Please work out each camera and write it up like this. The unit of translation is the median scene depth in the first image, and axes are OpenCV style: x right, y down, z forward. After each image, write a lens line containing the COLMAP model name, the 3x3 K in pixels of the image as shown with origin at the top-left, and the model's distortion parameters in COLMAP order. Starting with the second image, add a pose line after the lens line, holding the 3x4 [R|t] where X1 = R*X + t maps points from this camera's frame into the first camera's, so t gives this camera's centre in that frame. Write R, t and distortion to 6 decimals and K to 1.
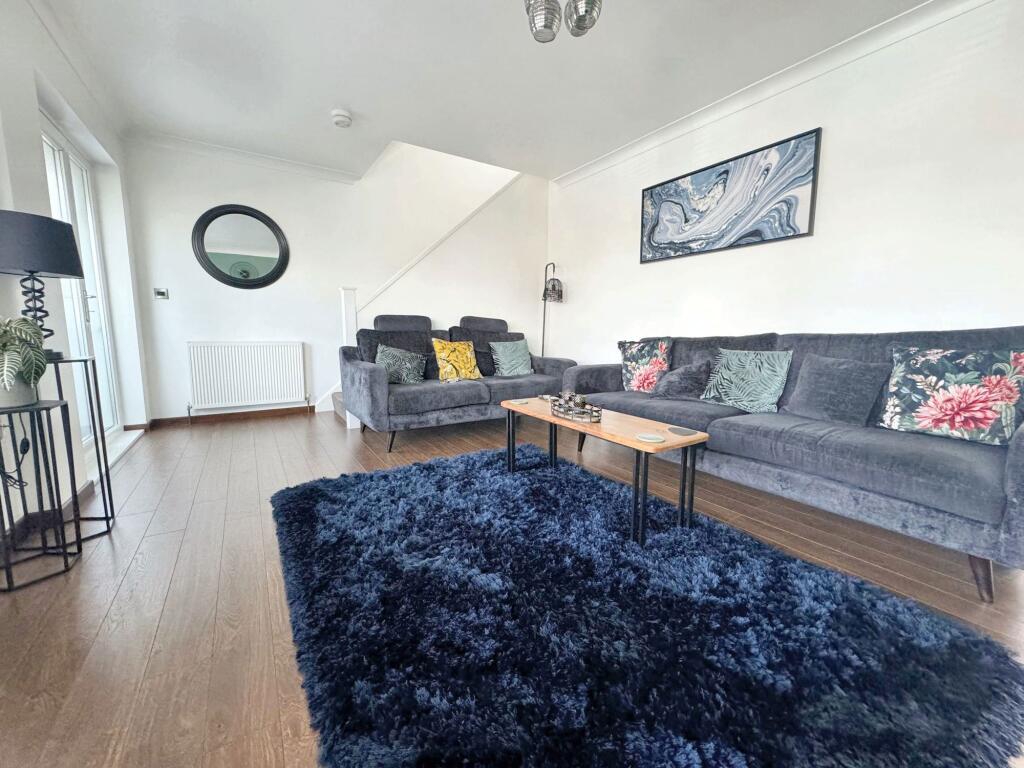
lens RADIAL K [[410.0, 0, 510.2], [0, 410.0, 381.0], [0, 0, 1]] dist [0.006301, -0.000770]
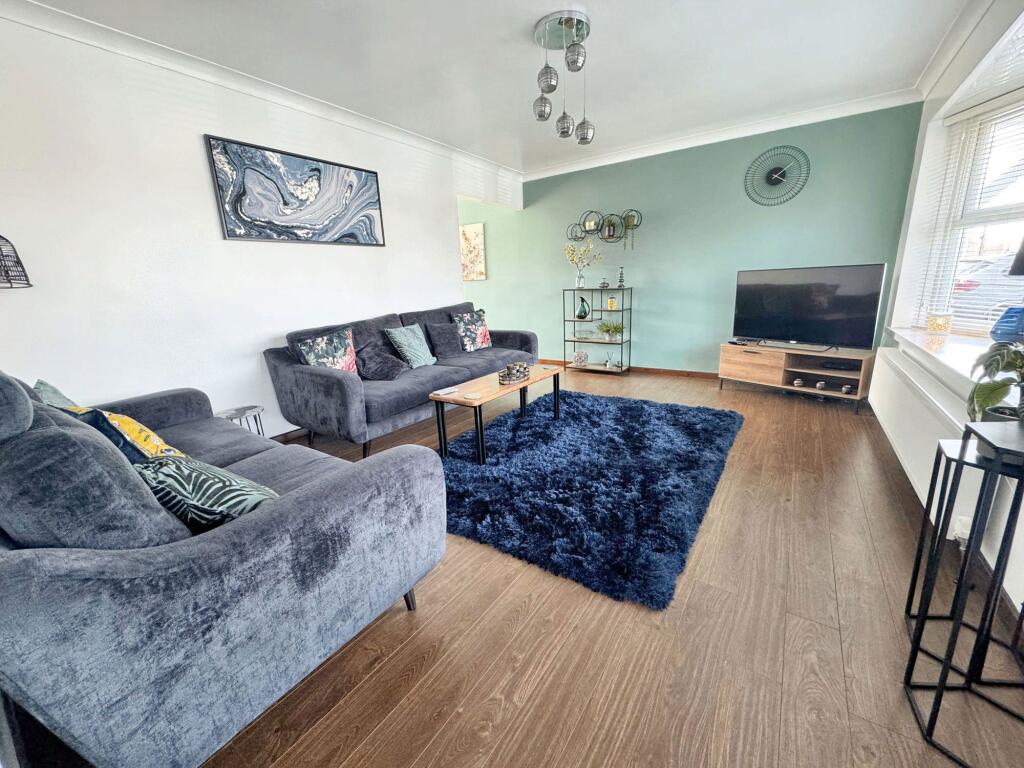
lens RADIAL K [[410.0, 0, 510.1], [0, 410.0, 379.7], [0, 0, 1]] dist [0.006301, -0.000770]
pose [[-0.370287, -0.205326, 0.905941, -0.743836], [0.158001, 0.947132, 0.279241, -0.205769], [-0.915381, 0.246539, -0.318269, 1.003866]]
